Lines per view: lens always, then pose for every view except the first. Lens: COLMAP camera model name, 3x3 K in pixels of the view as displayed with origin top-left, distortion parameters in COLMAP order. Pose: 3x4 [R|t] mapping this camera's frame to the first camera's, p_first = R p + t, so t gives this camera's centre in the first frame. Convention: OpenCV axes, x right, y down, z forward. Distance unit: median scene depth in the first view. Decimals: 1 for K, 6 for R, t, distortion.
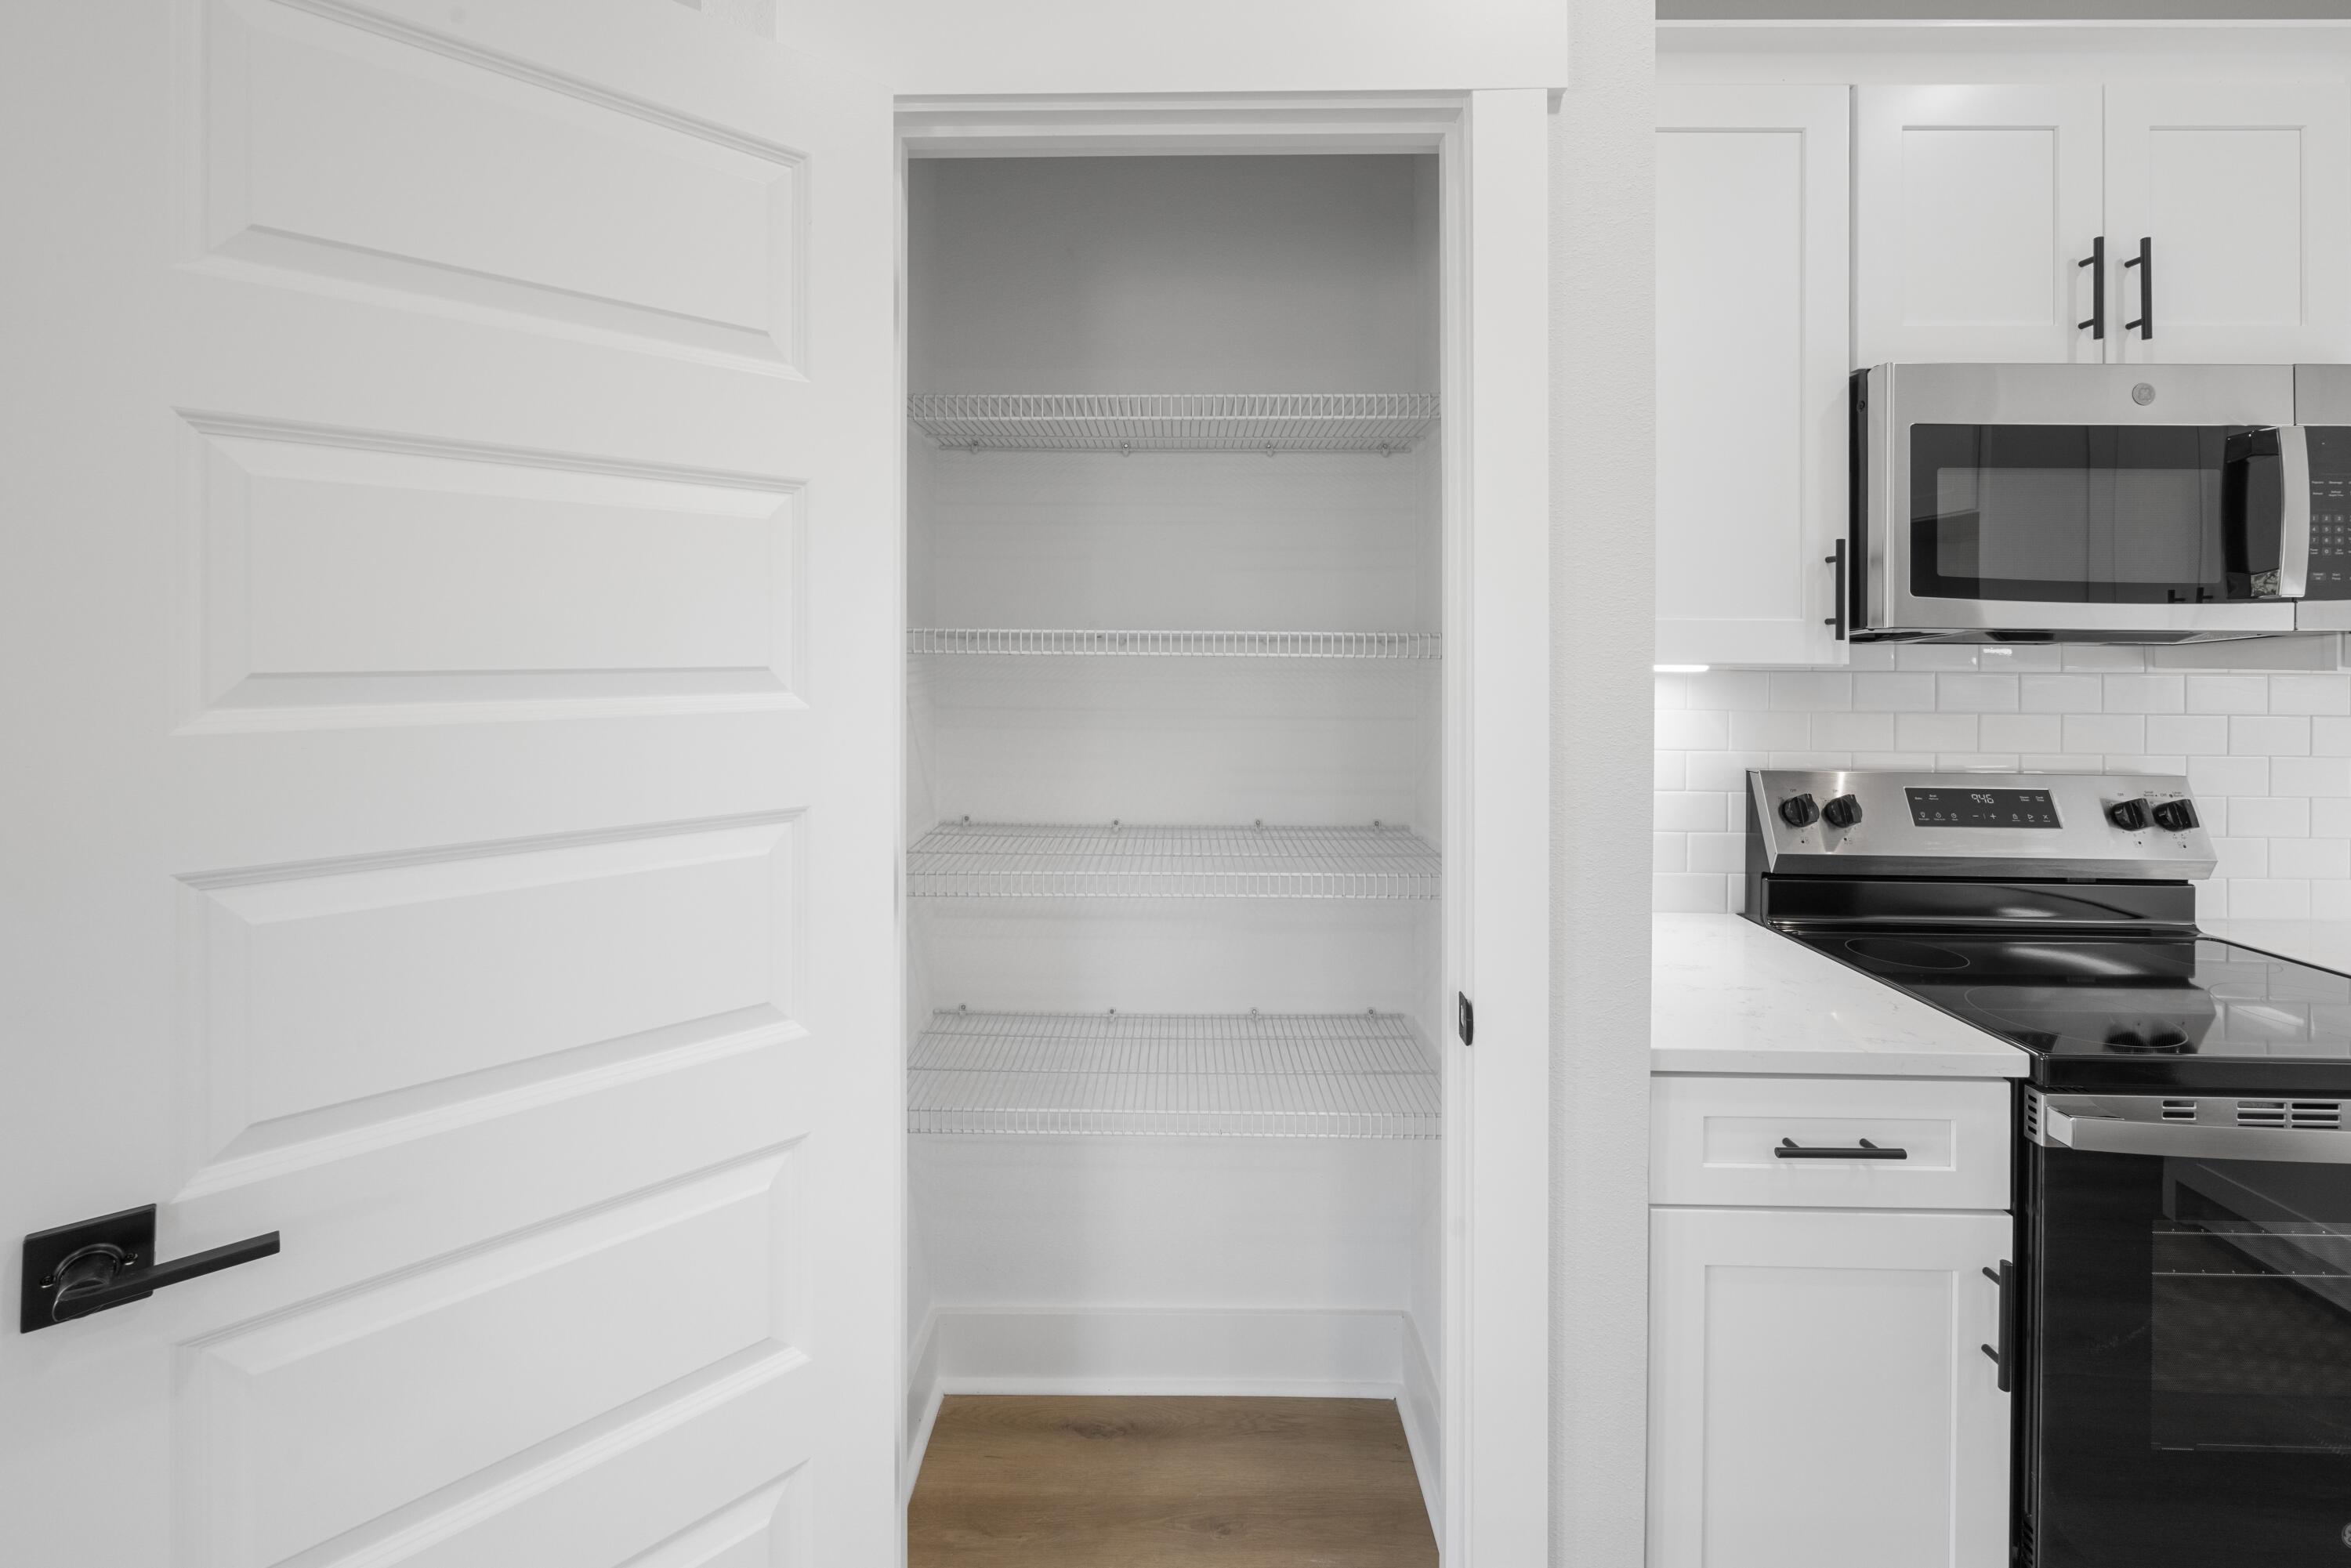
lens RADIAL K [[933.2, 0, 1183.0], [0, 933.2, 645.5], [0, 0, 1]] dist [-0.002884, -0.000059]
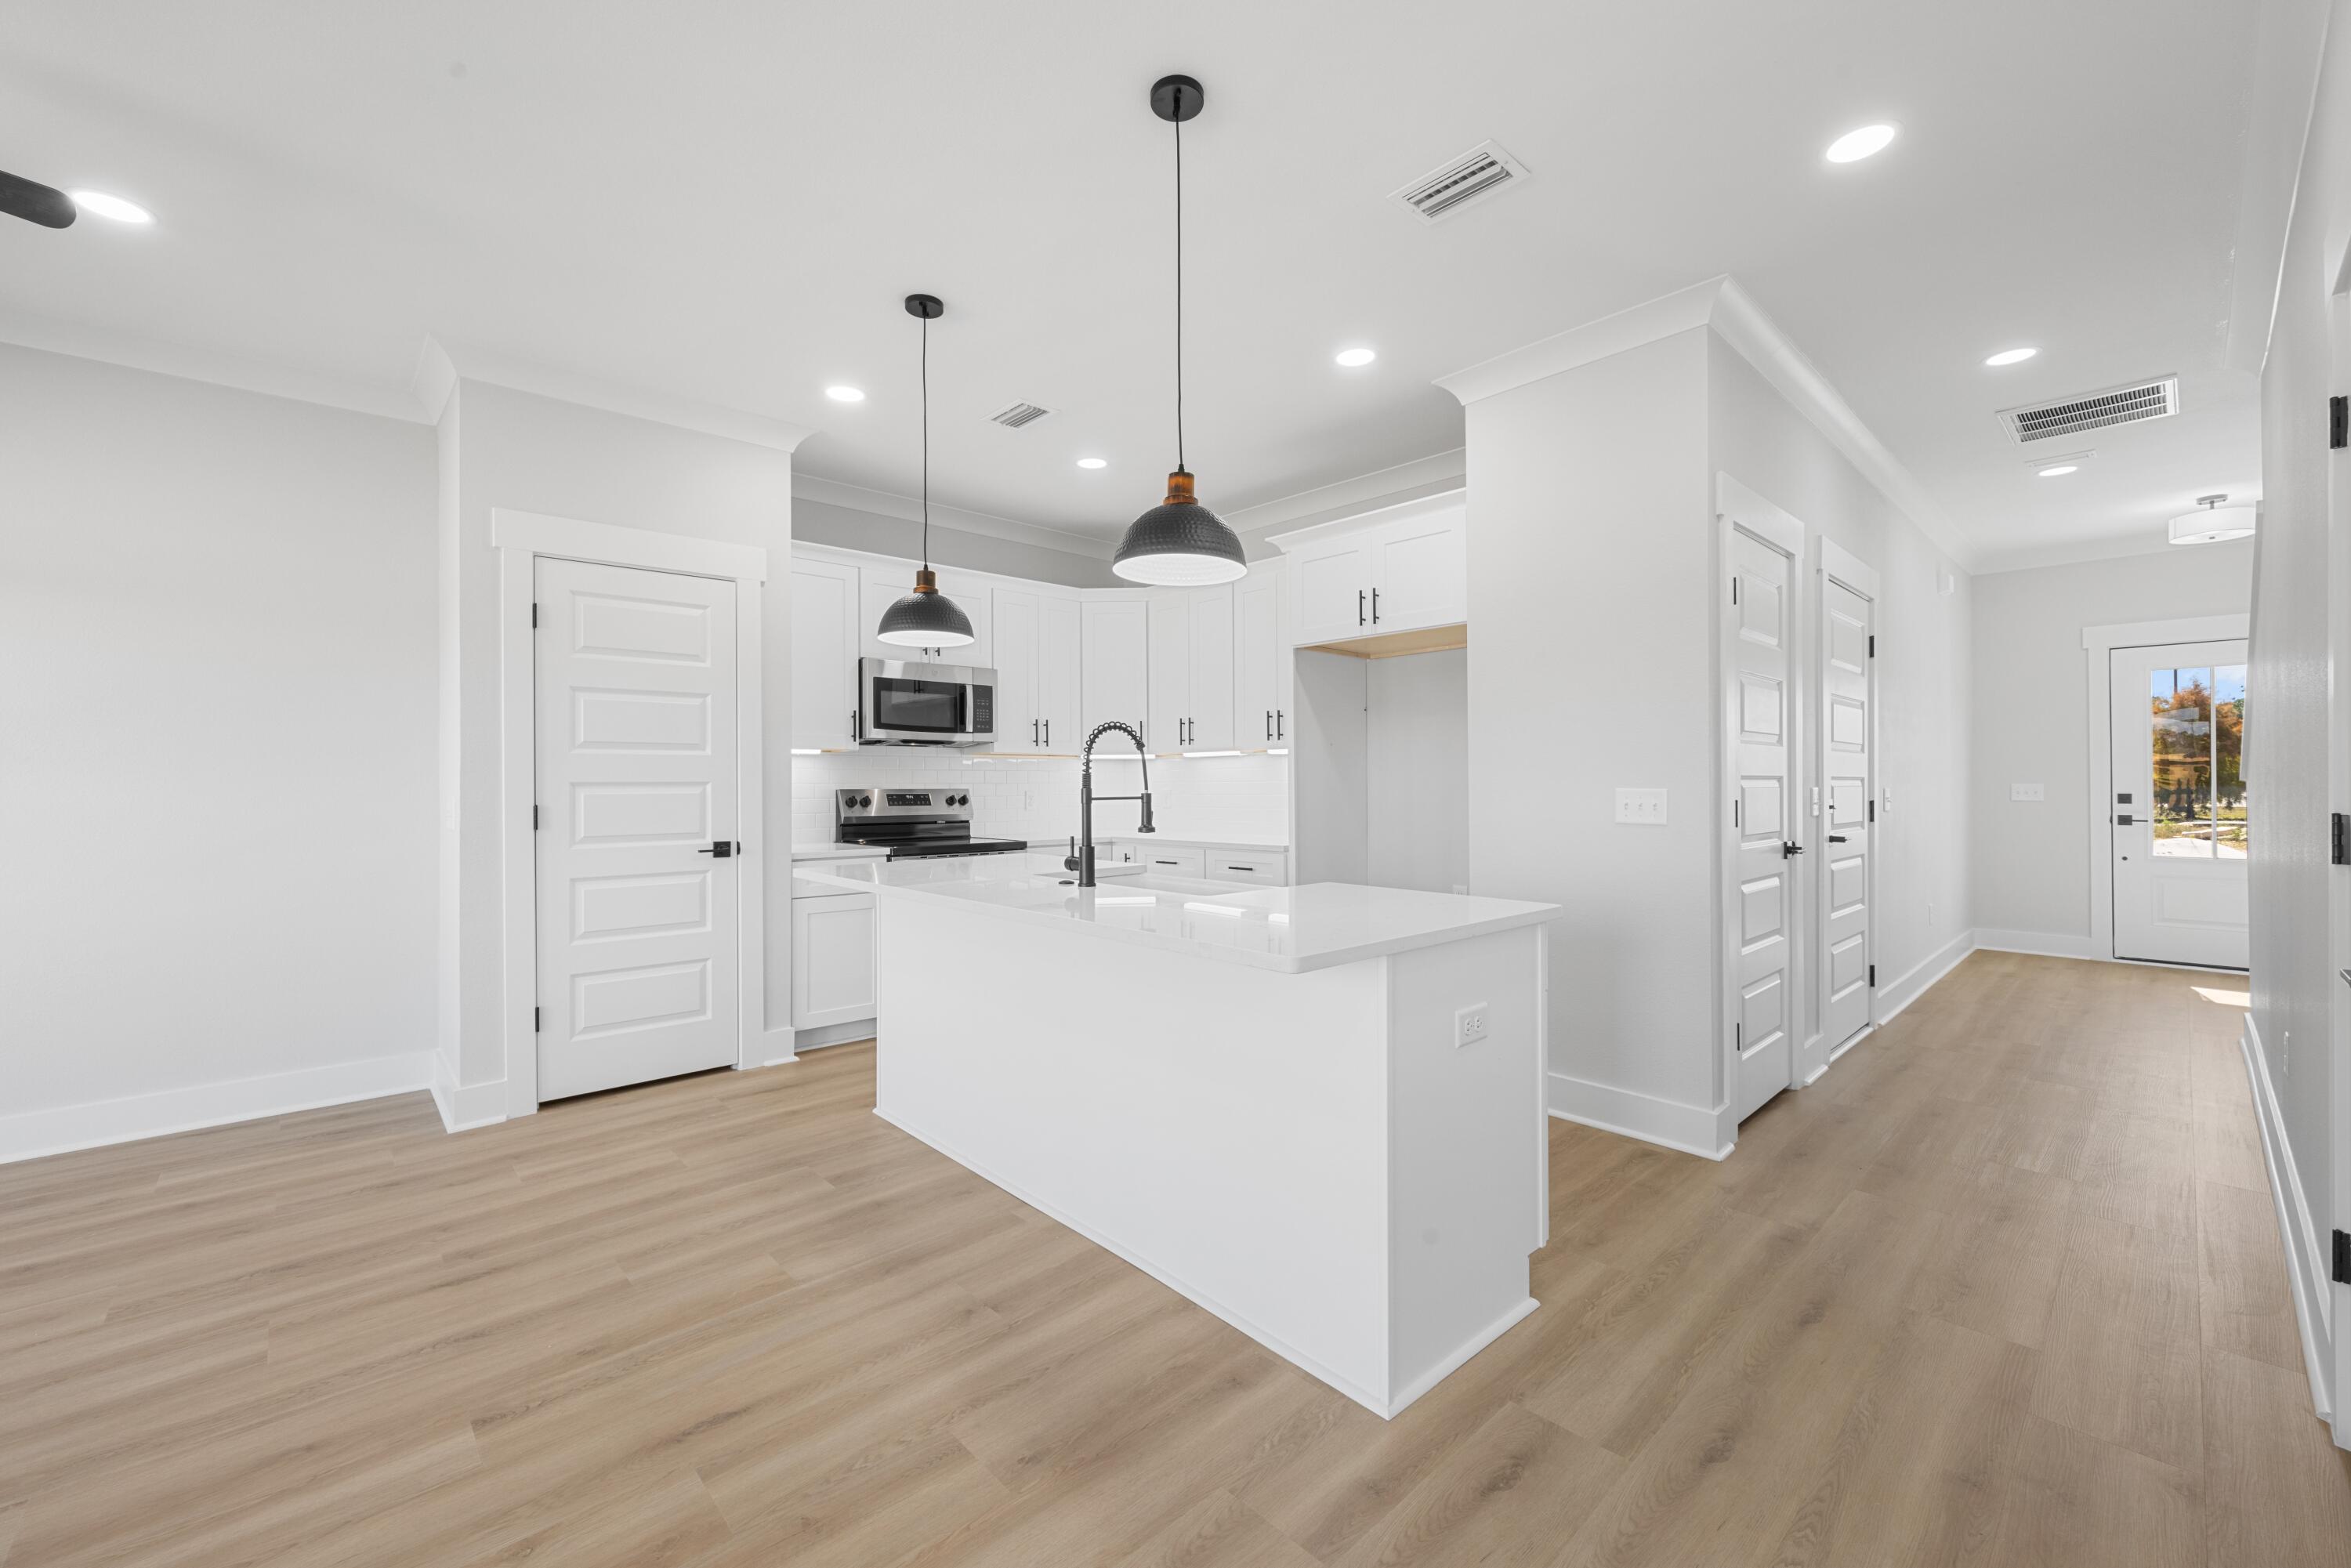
lens RADIAL K [[954.3, 0, 1159.0], [0, 954.3, 776.5], [0, 0, 1]] dist [-0.003721, -0.000365]
pose [[0.725353, -0.006744, 0.688344, -0.787272], [0.004128, 0.999977, 0.005447, 0.099247], [-0.688364, -0.001109, 0.725364, -2.078754]]
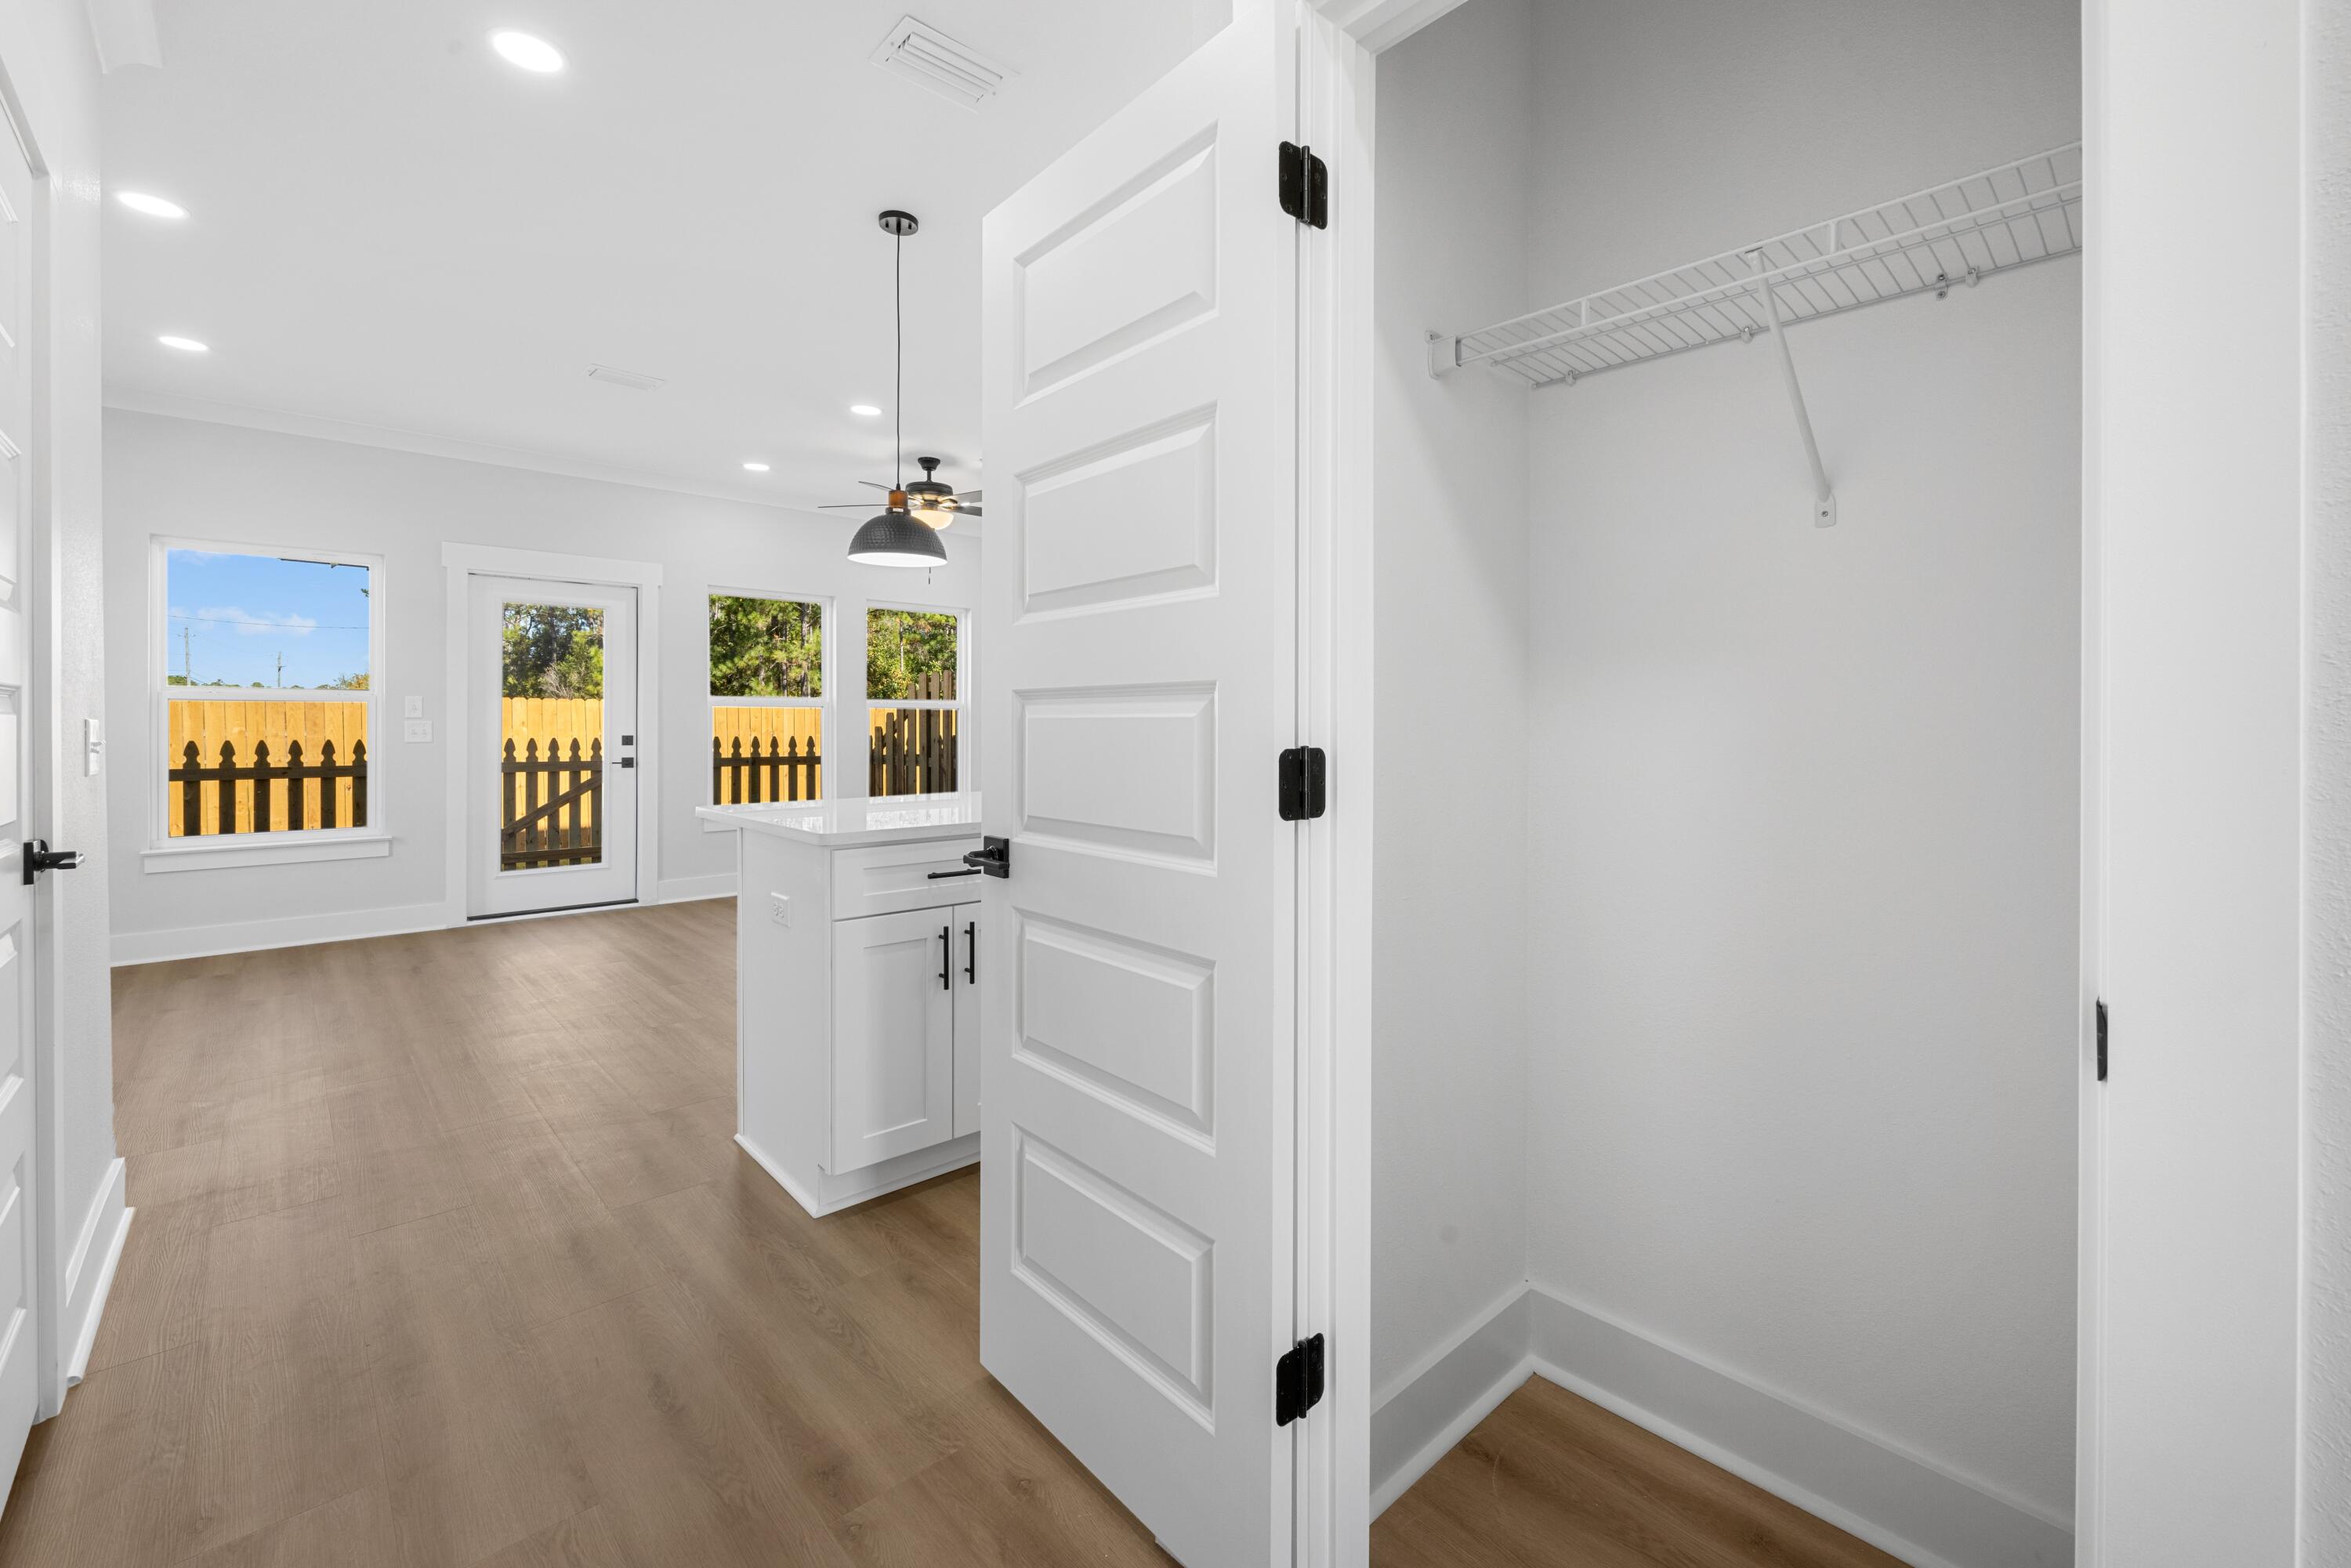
lens RADIAL K [[954.3, 0, 1182.6], [0, 954.3, 737.6], [0, 0, 1]] dist [-0.003721, -0.000365]
pose [[0.701556, 0.008018, -0.712570, 2.201868], [0.008081, 0.999783, 0.019205, 0.142892], [0.712569, -0.019232, 0.701338, -2.045700]]
